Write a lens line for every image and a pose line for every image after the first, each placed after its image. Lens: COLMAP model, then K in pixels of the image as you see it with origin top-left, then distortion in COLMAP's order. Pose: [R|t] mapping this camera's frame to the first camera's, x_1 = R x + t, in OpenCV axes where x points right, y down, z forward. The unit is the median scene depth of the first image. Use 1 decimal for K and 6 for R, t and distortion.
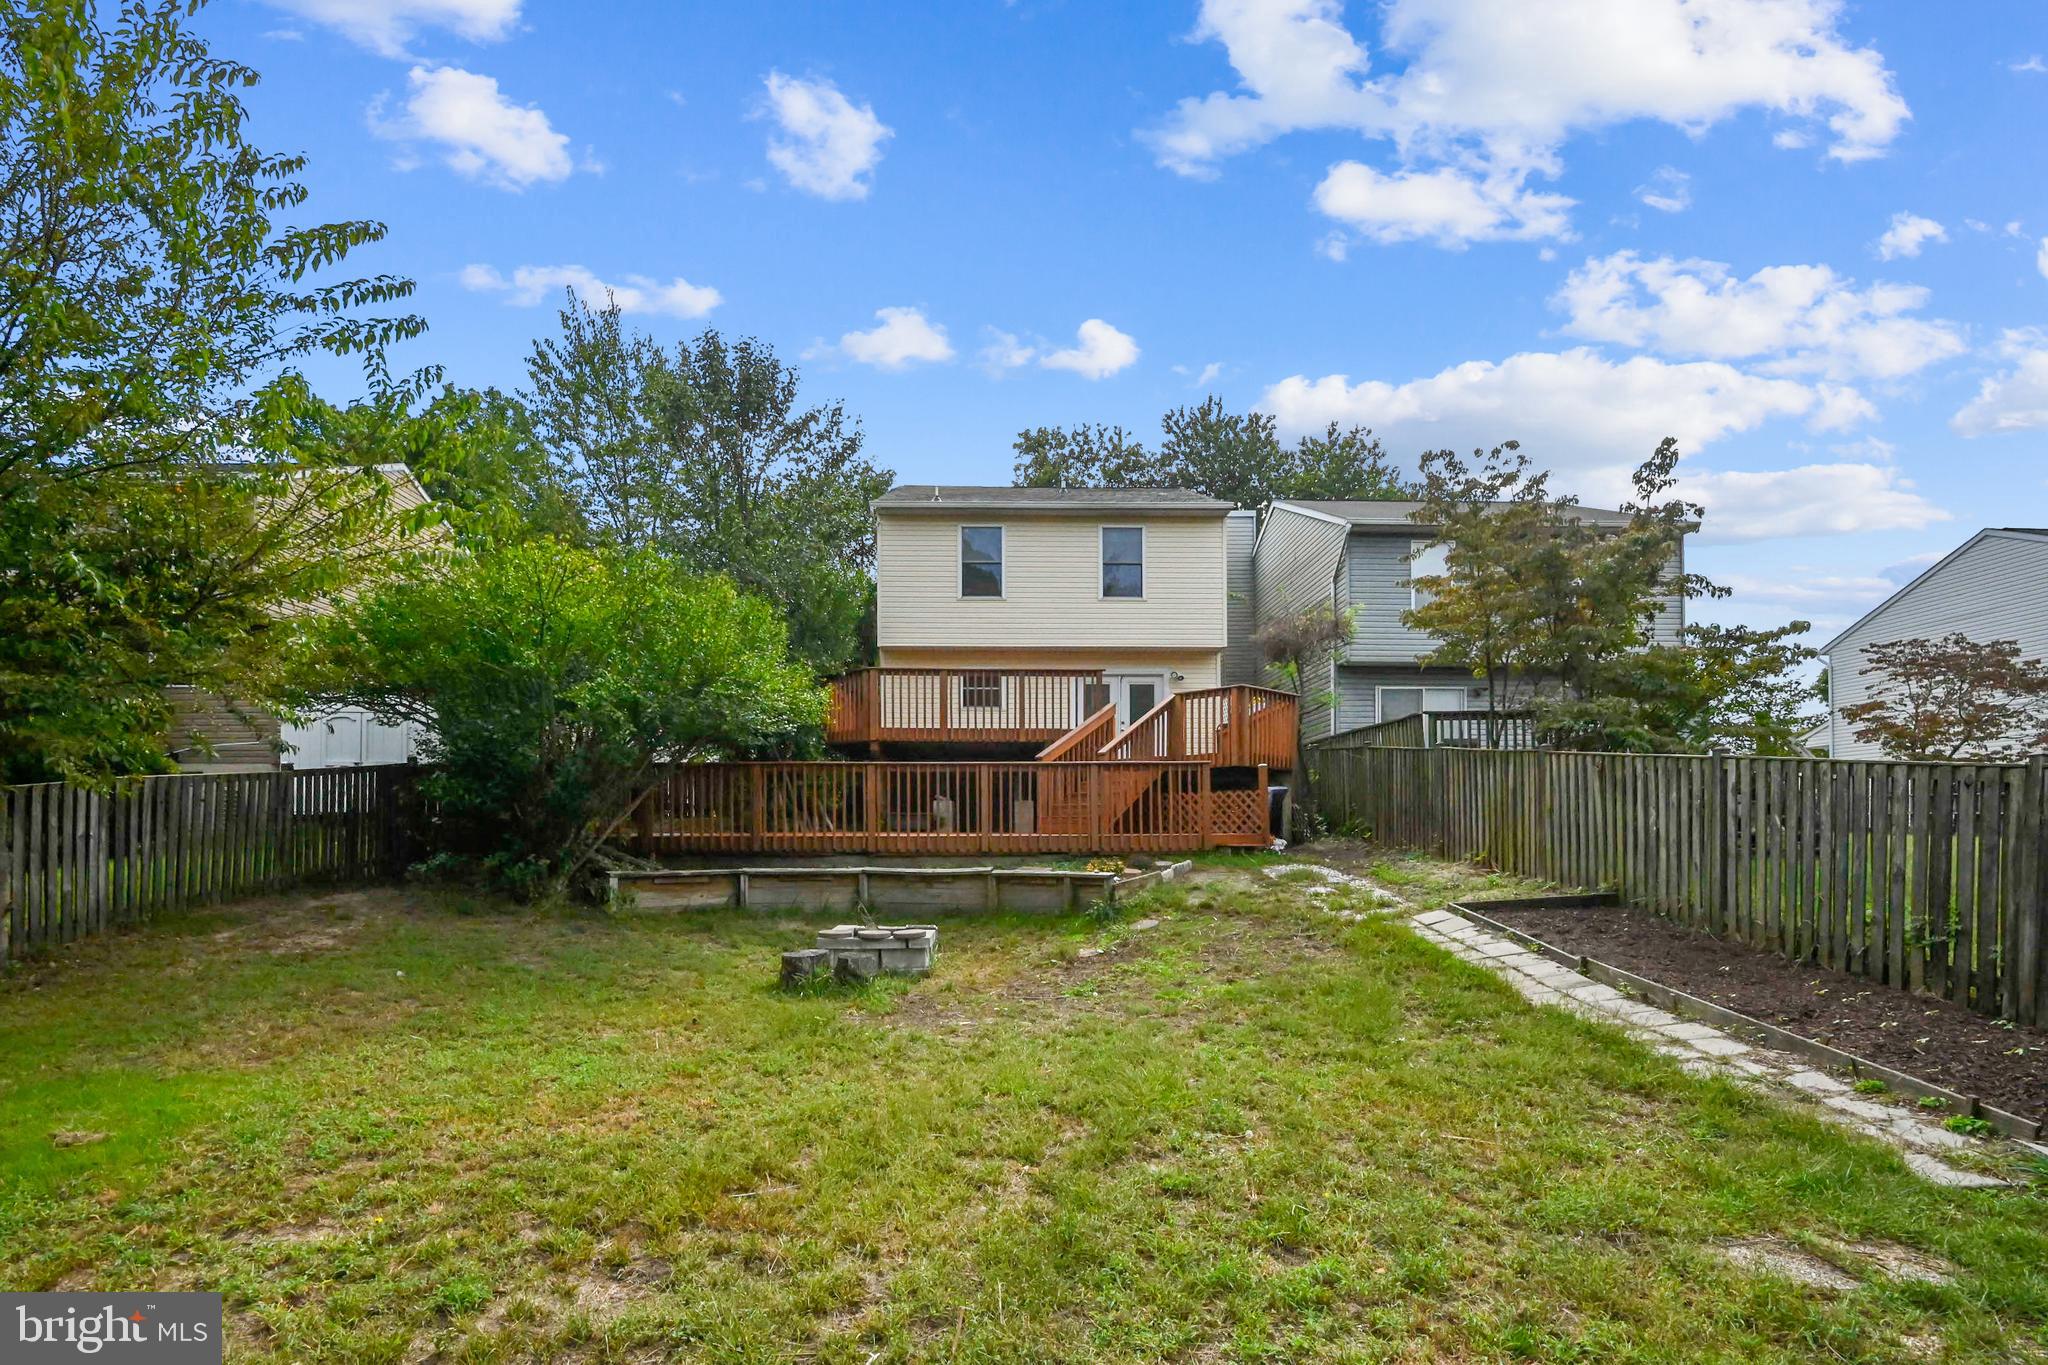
lens RADIAL K [[977.9, 0, 1017.3], [0, 977.9, 680.2], [0, 0, 1]] dist [-0.011559, -0.004533]
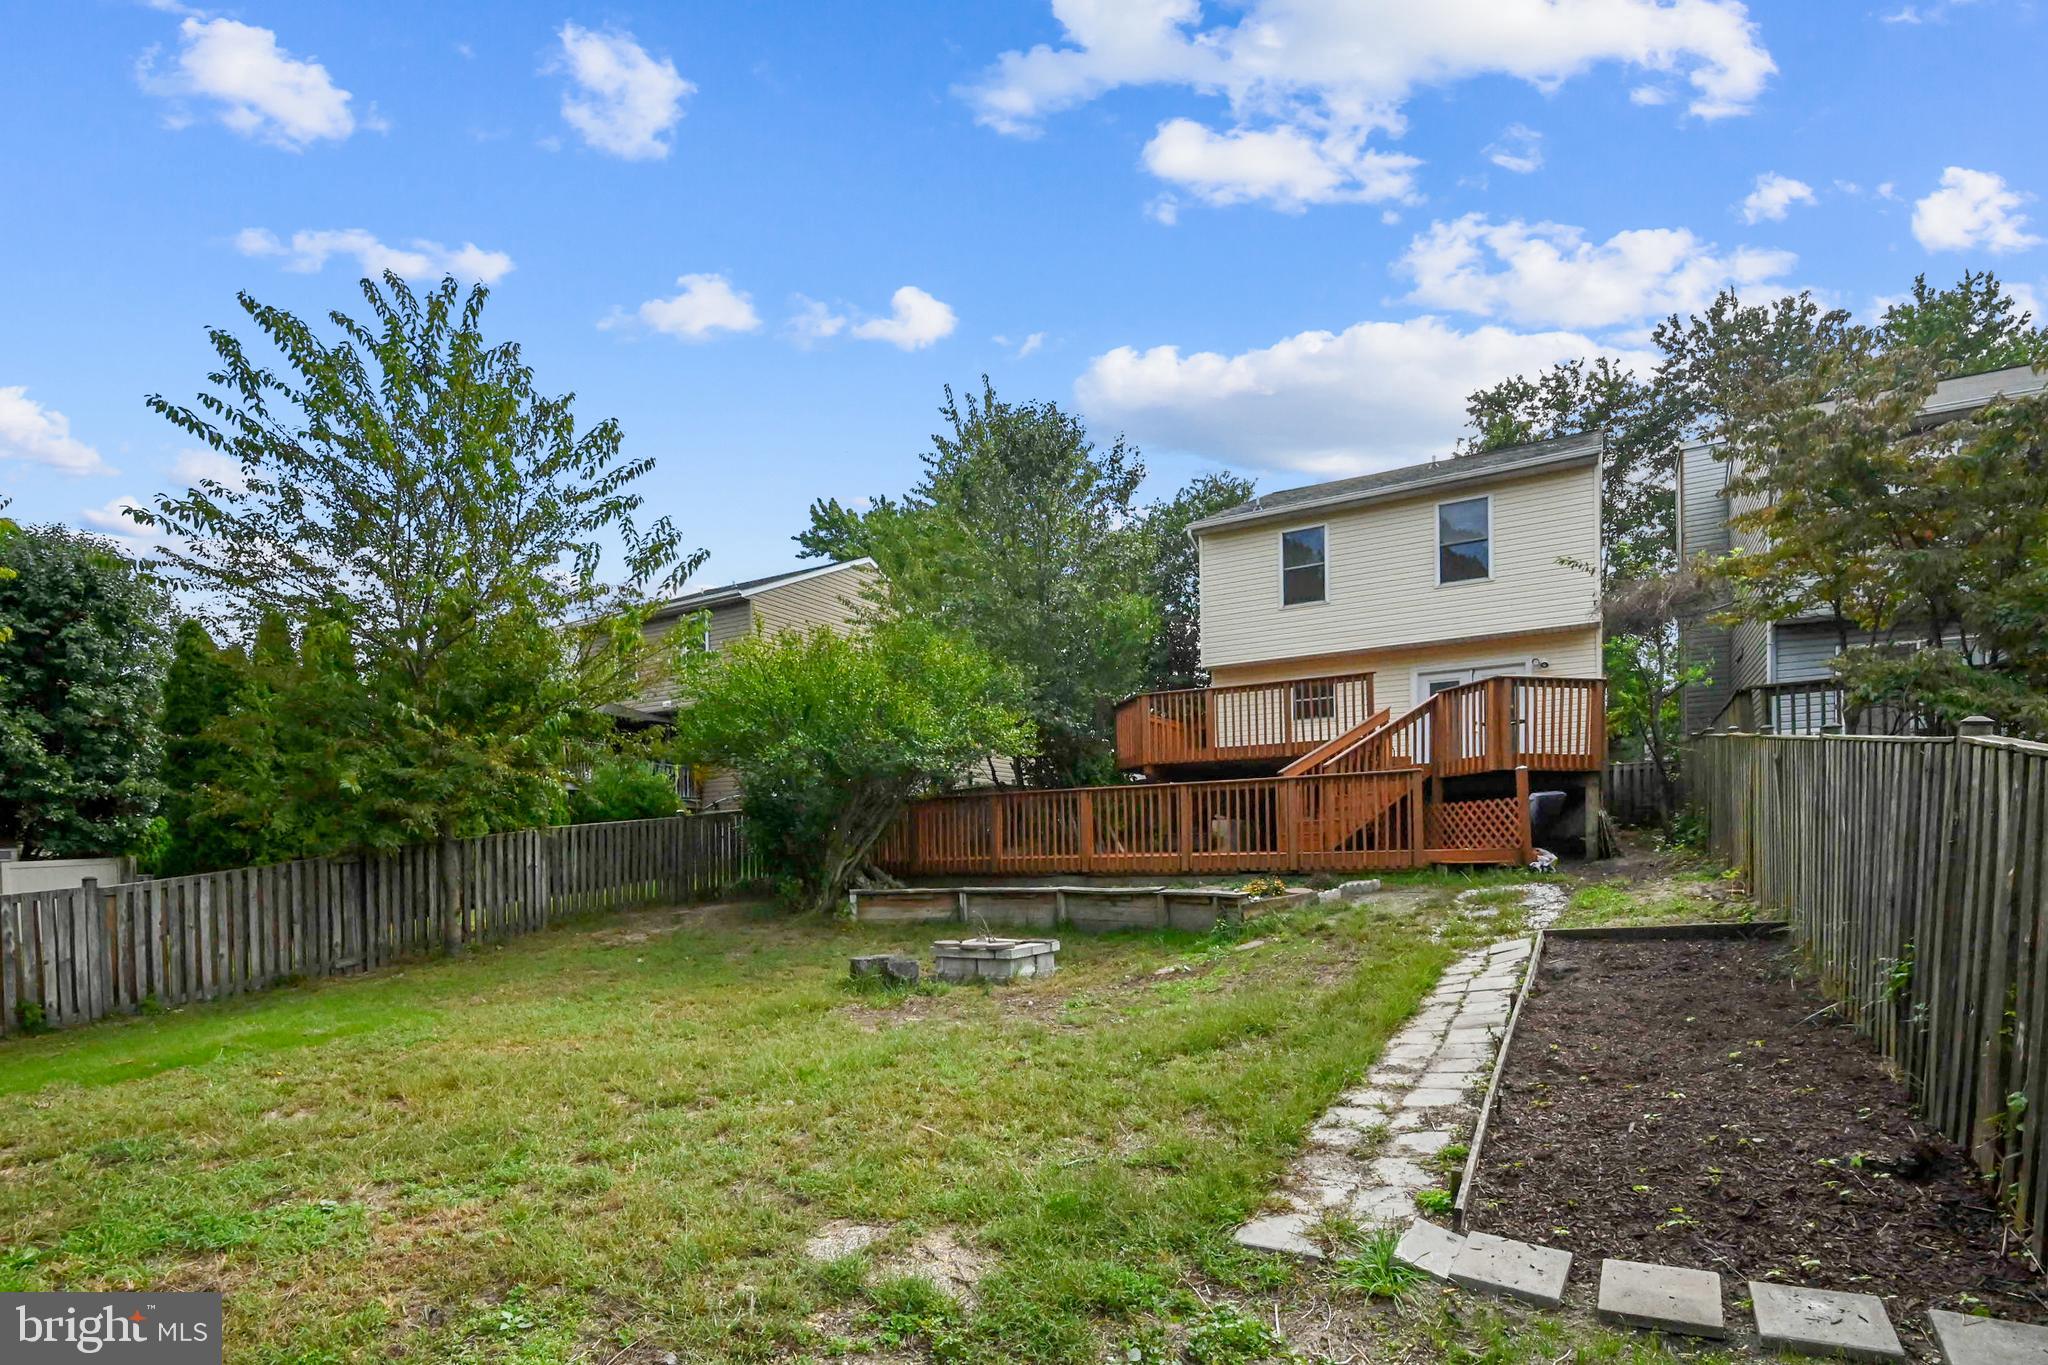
lens RADIAL K [[977.9, 0, 971.8], [0, 977.9, 731.9], [0, 0, 1]] dist [-0.011559, -0.004533]
pose [[0.853132, -0.078903, -0.515693, 0.367893], [0.095617, 0.995401, 0.005882, 0.005087], [0.512857, -0.054327, 0.856753, 0.030342]]
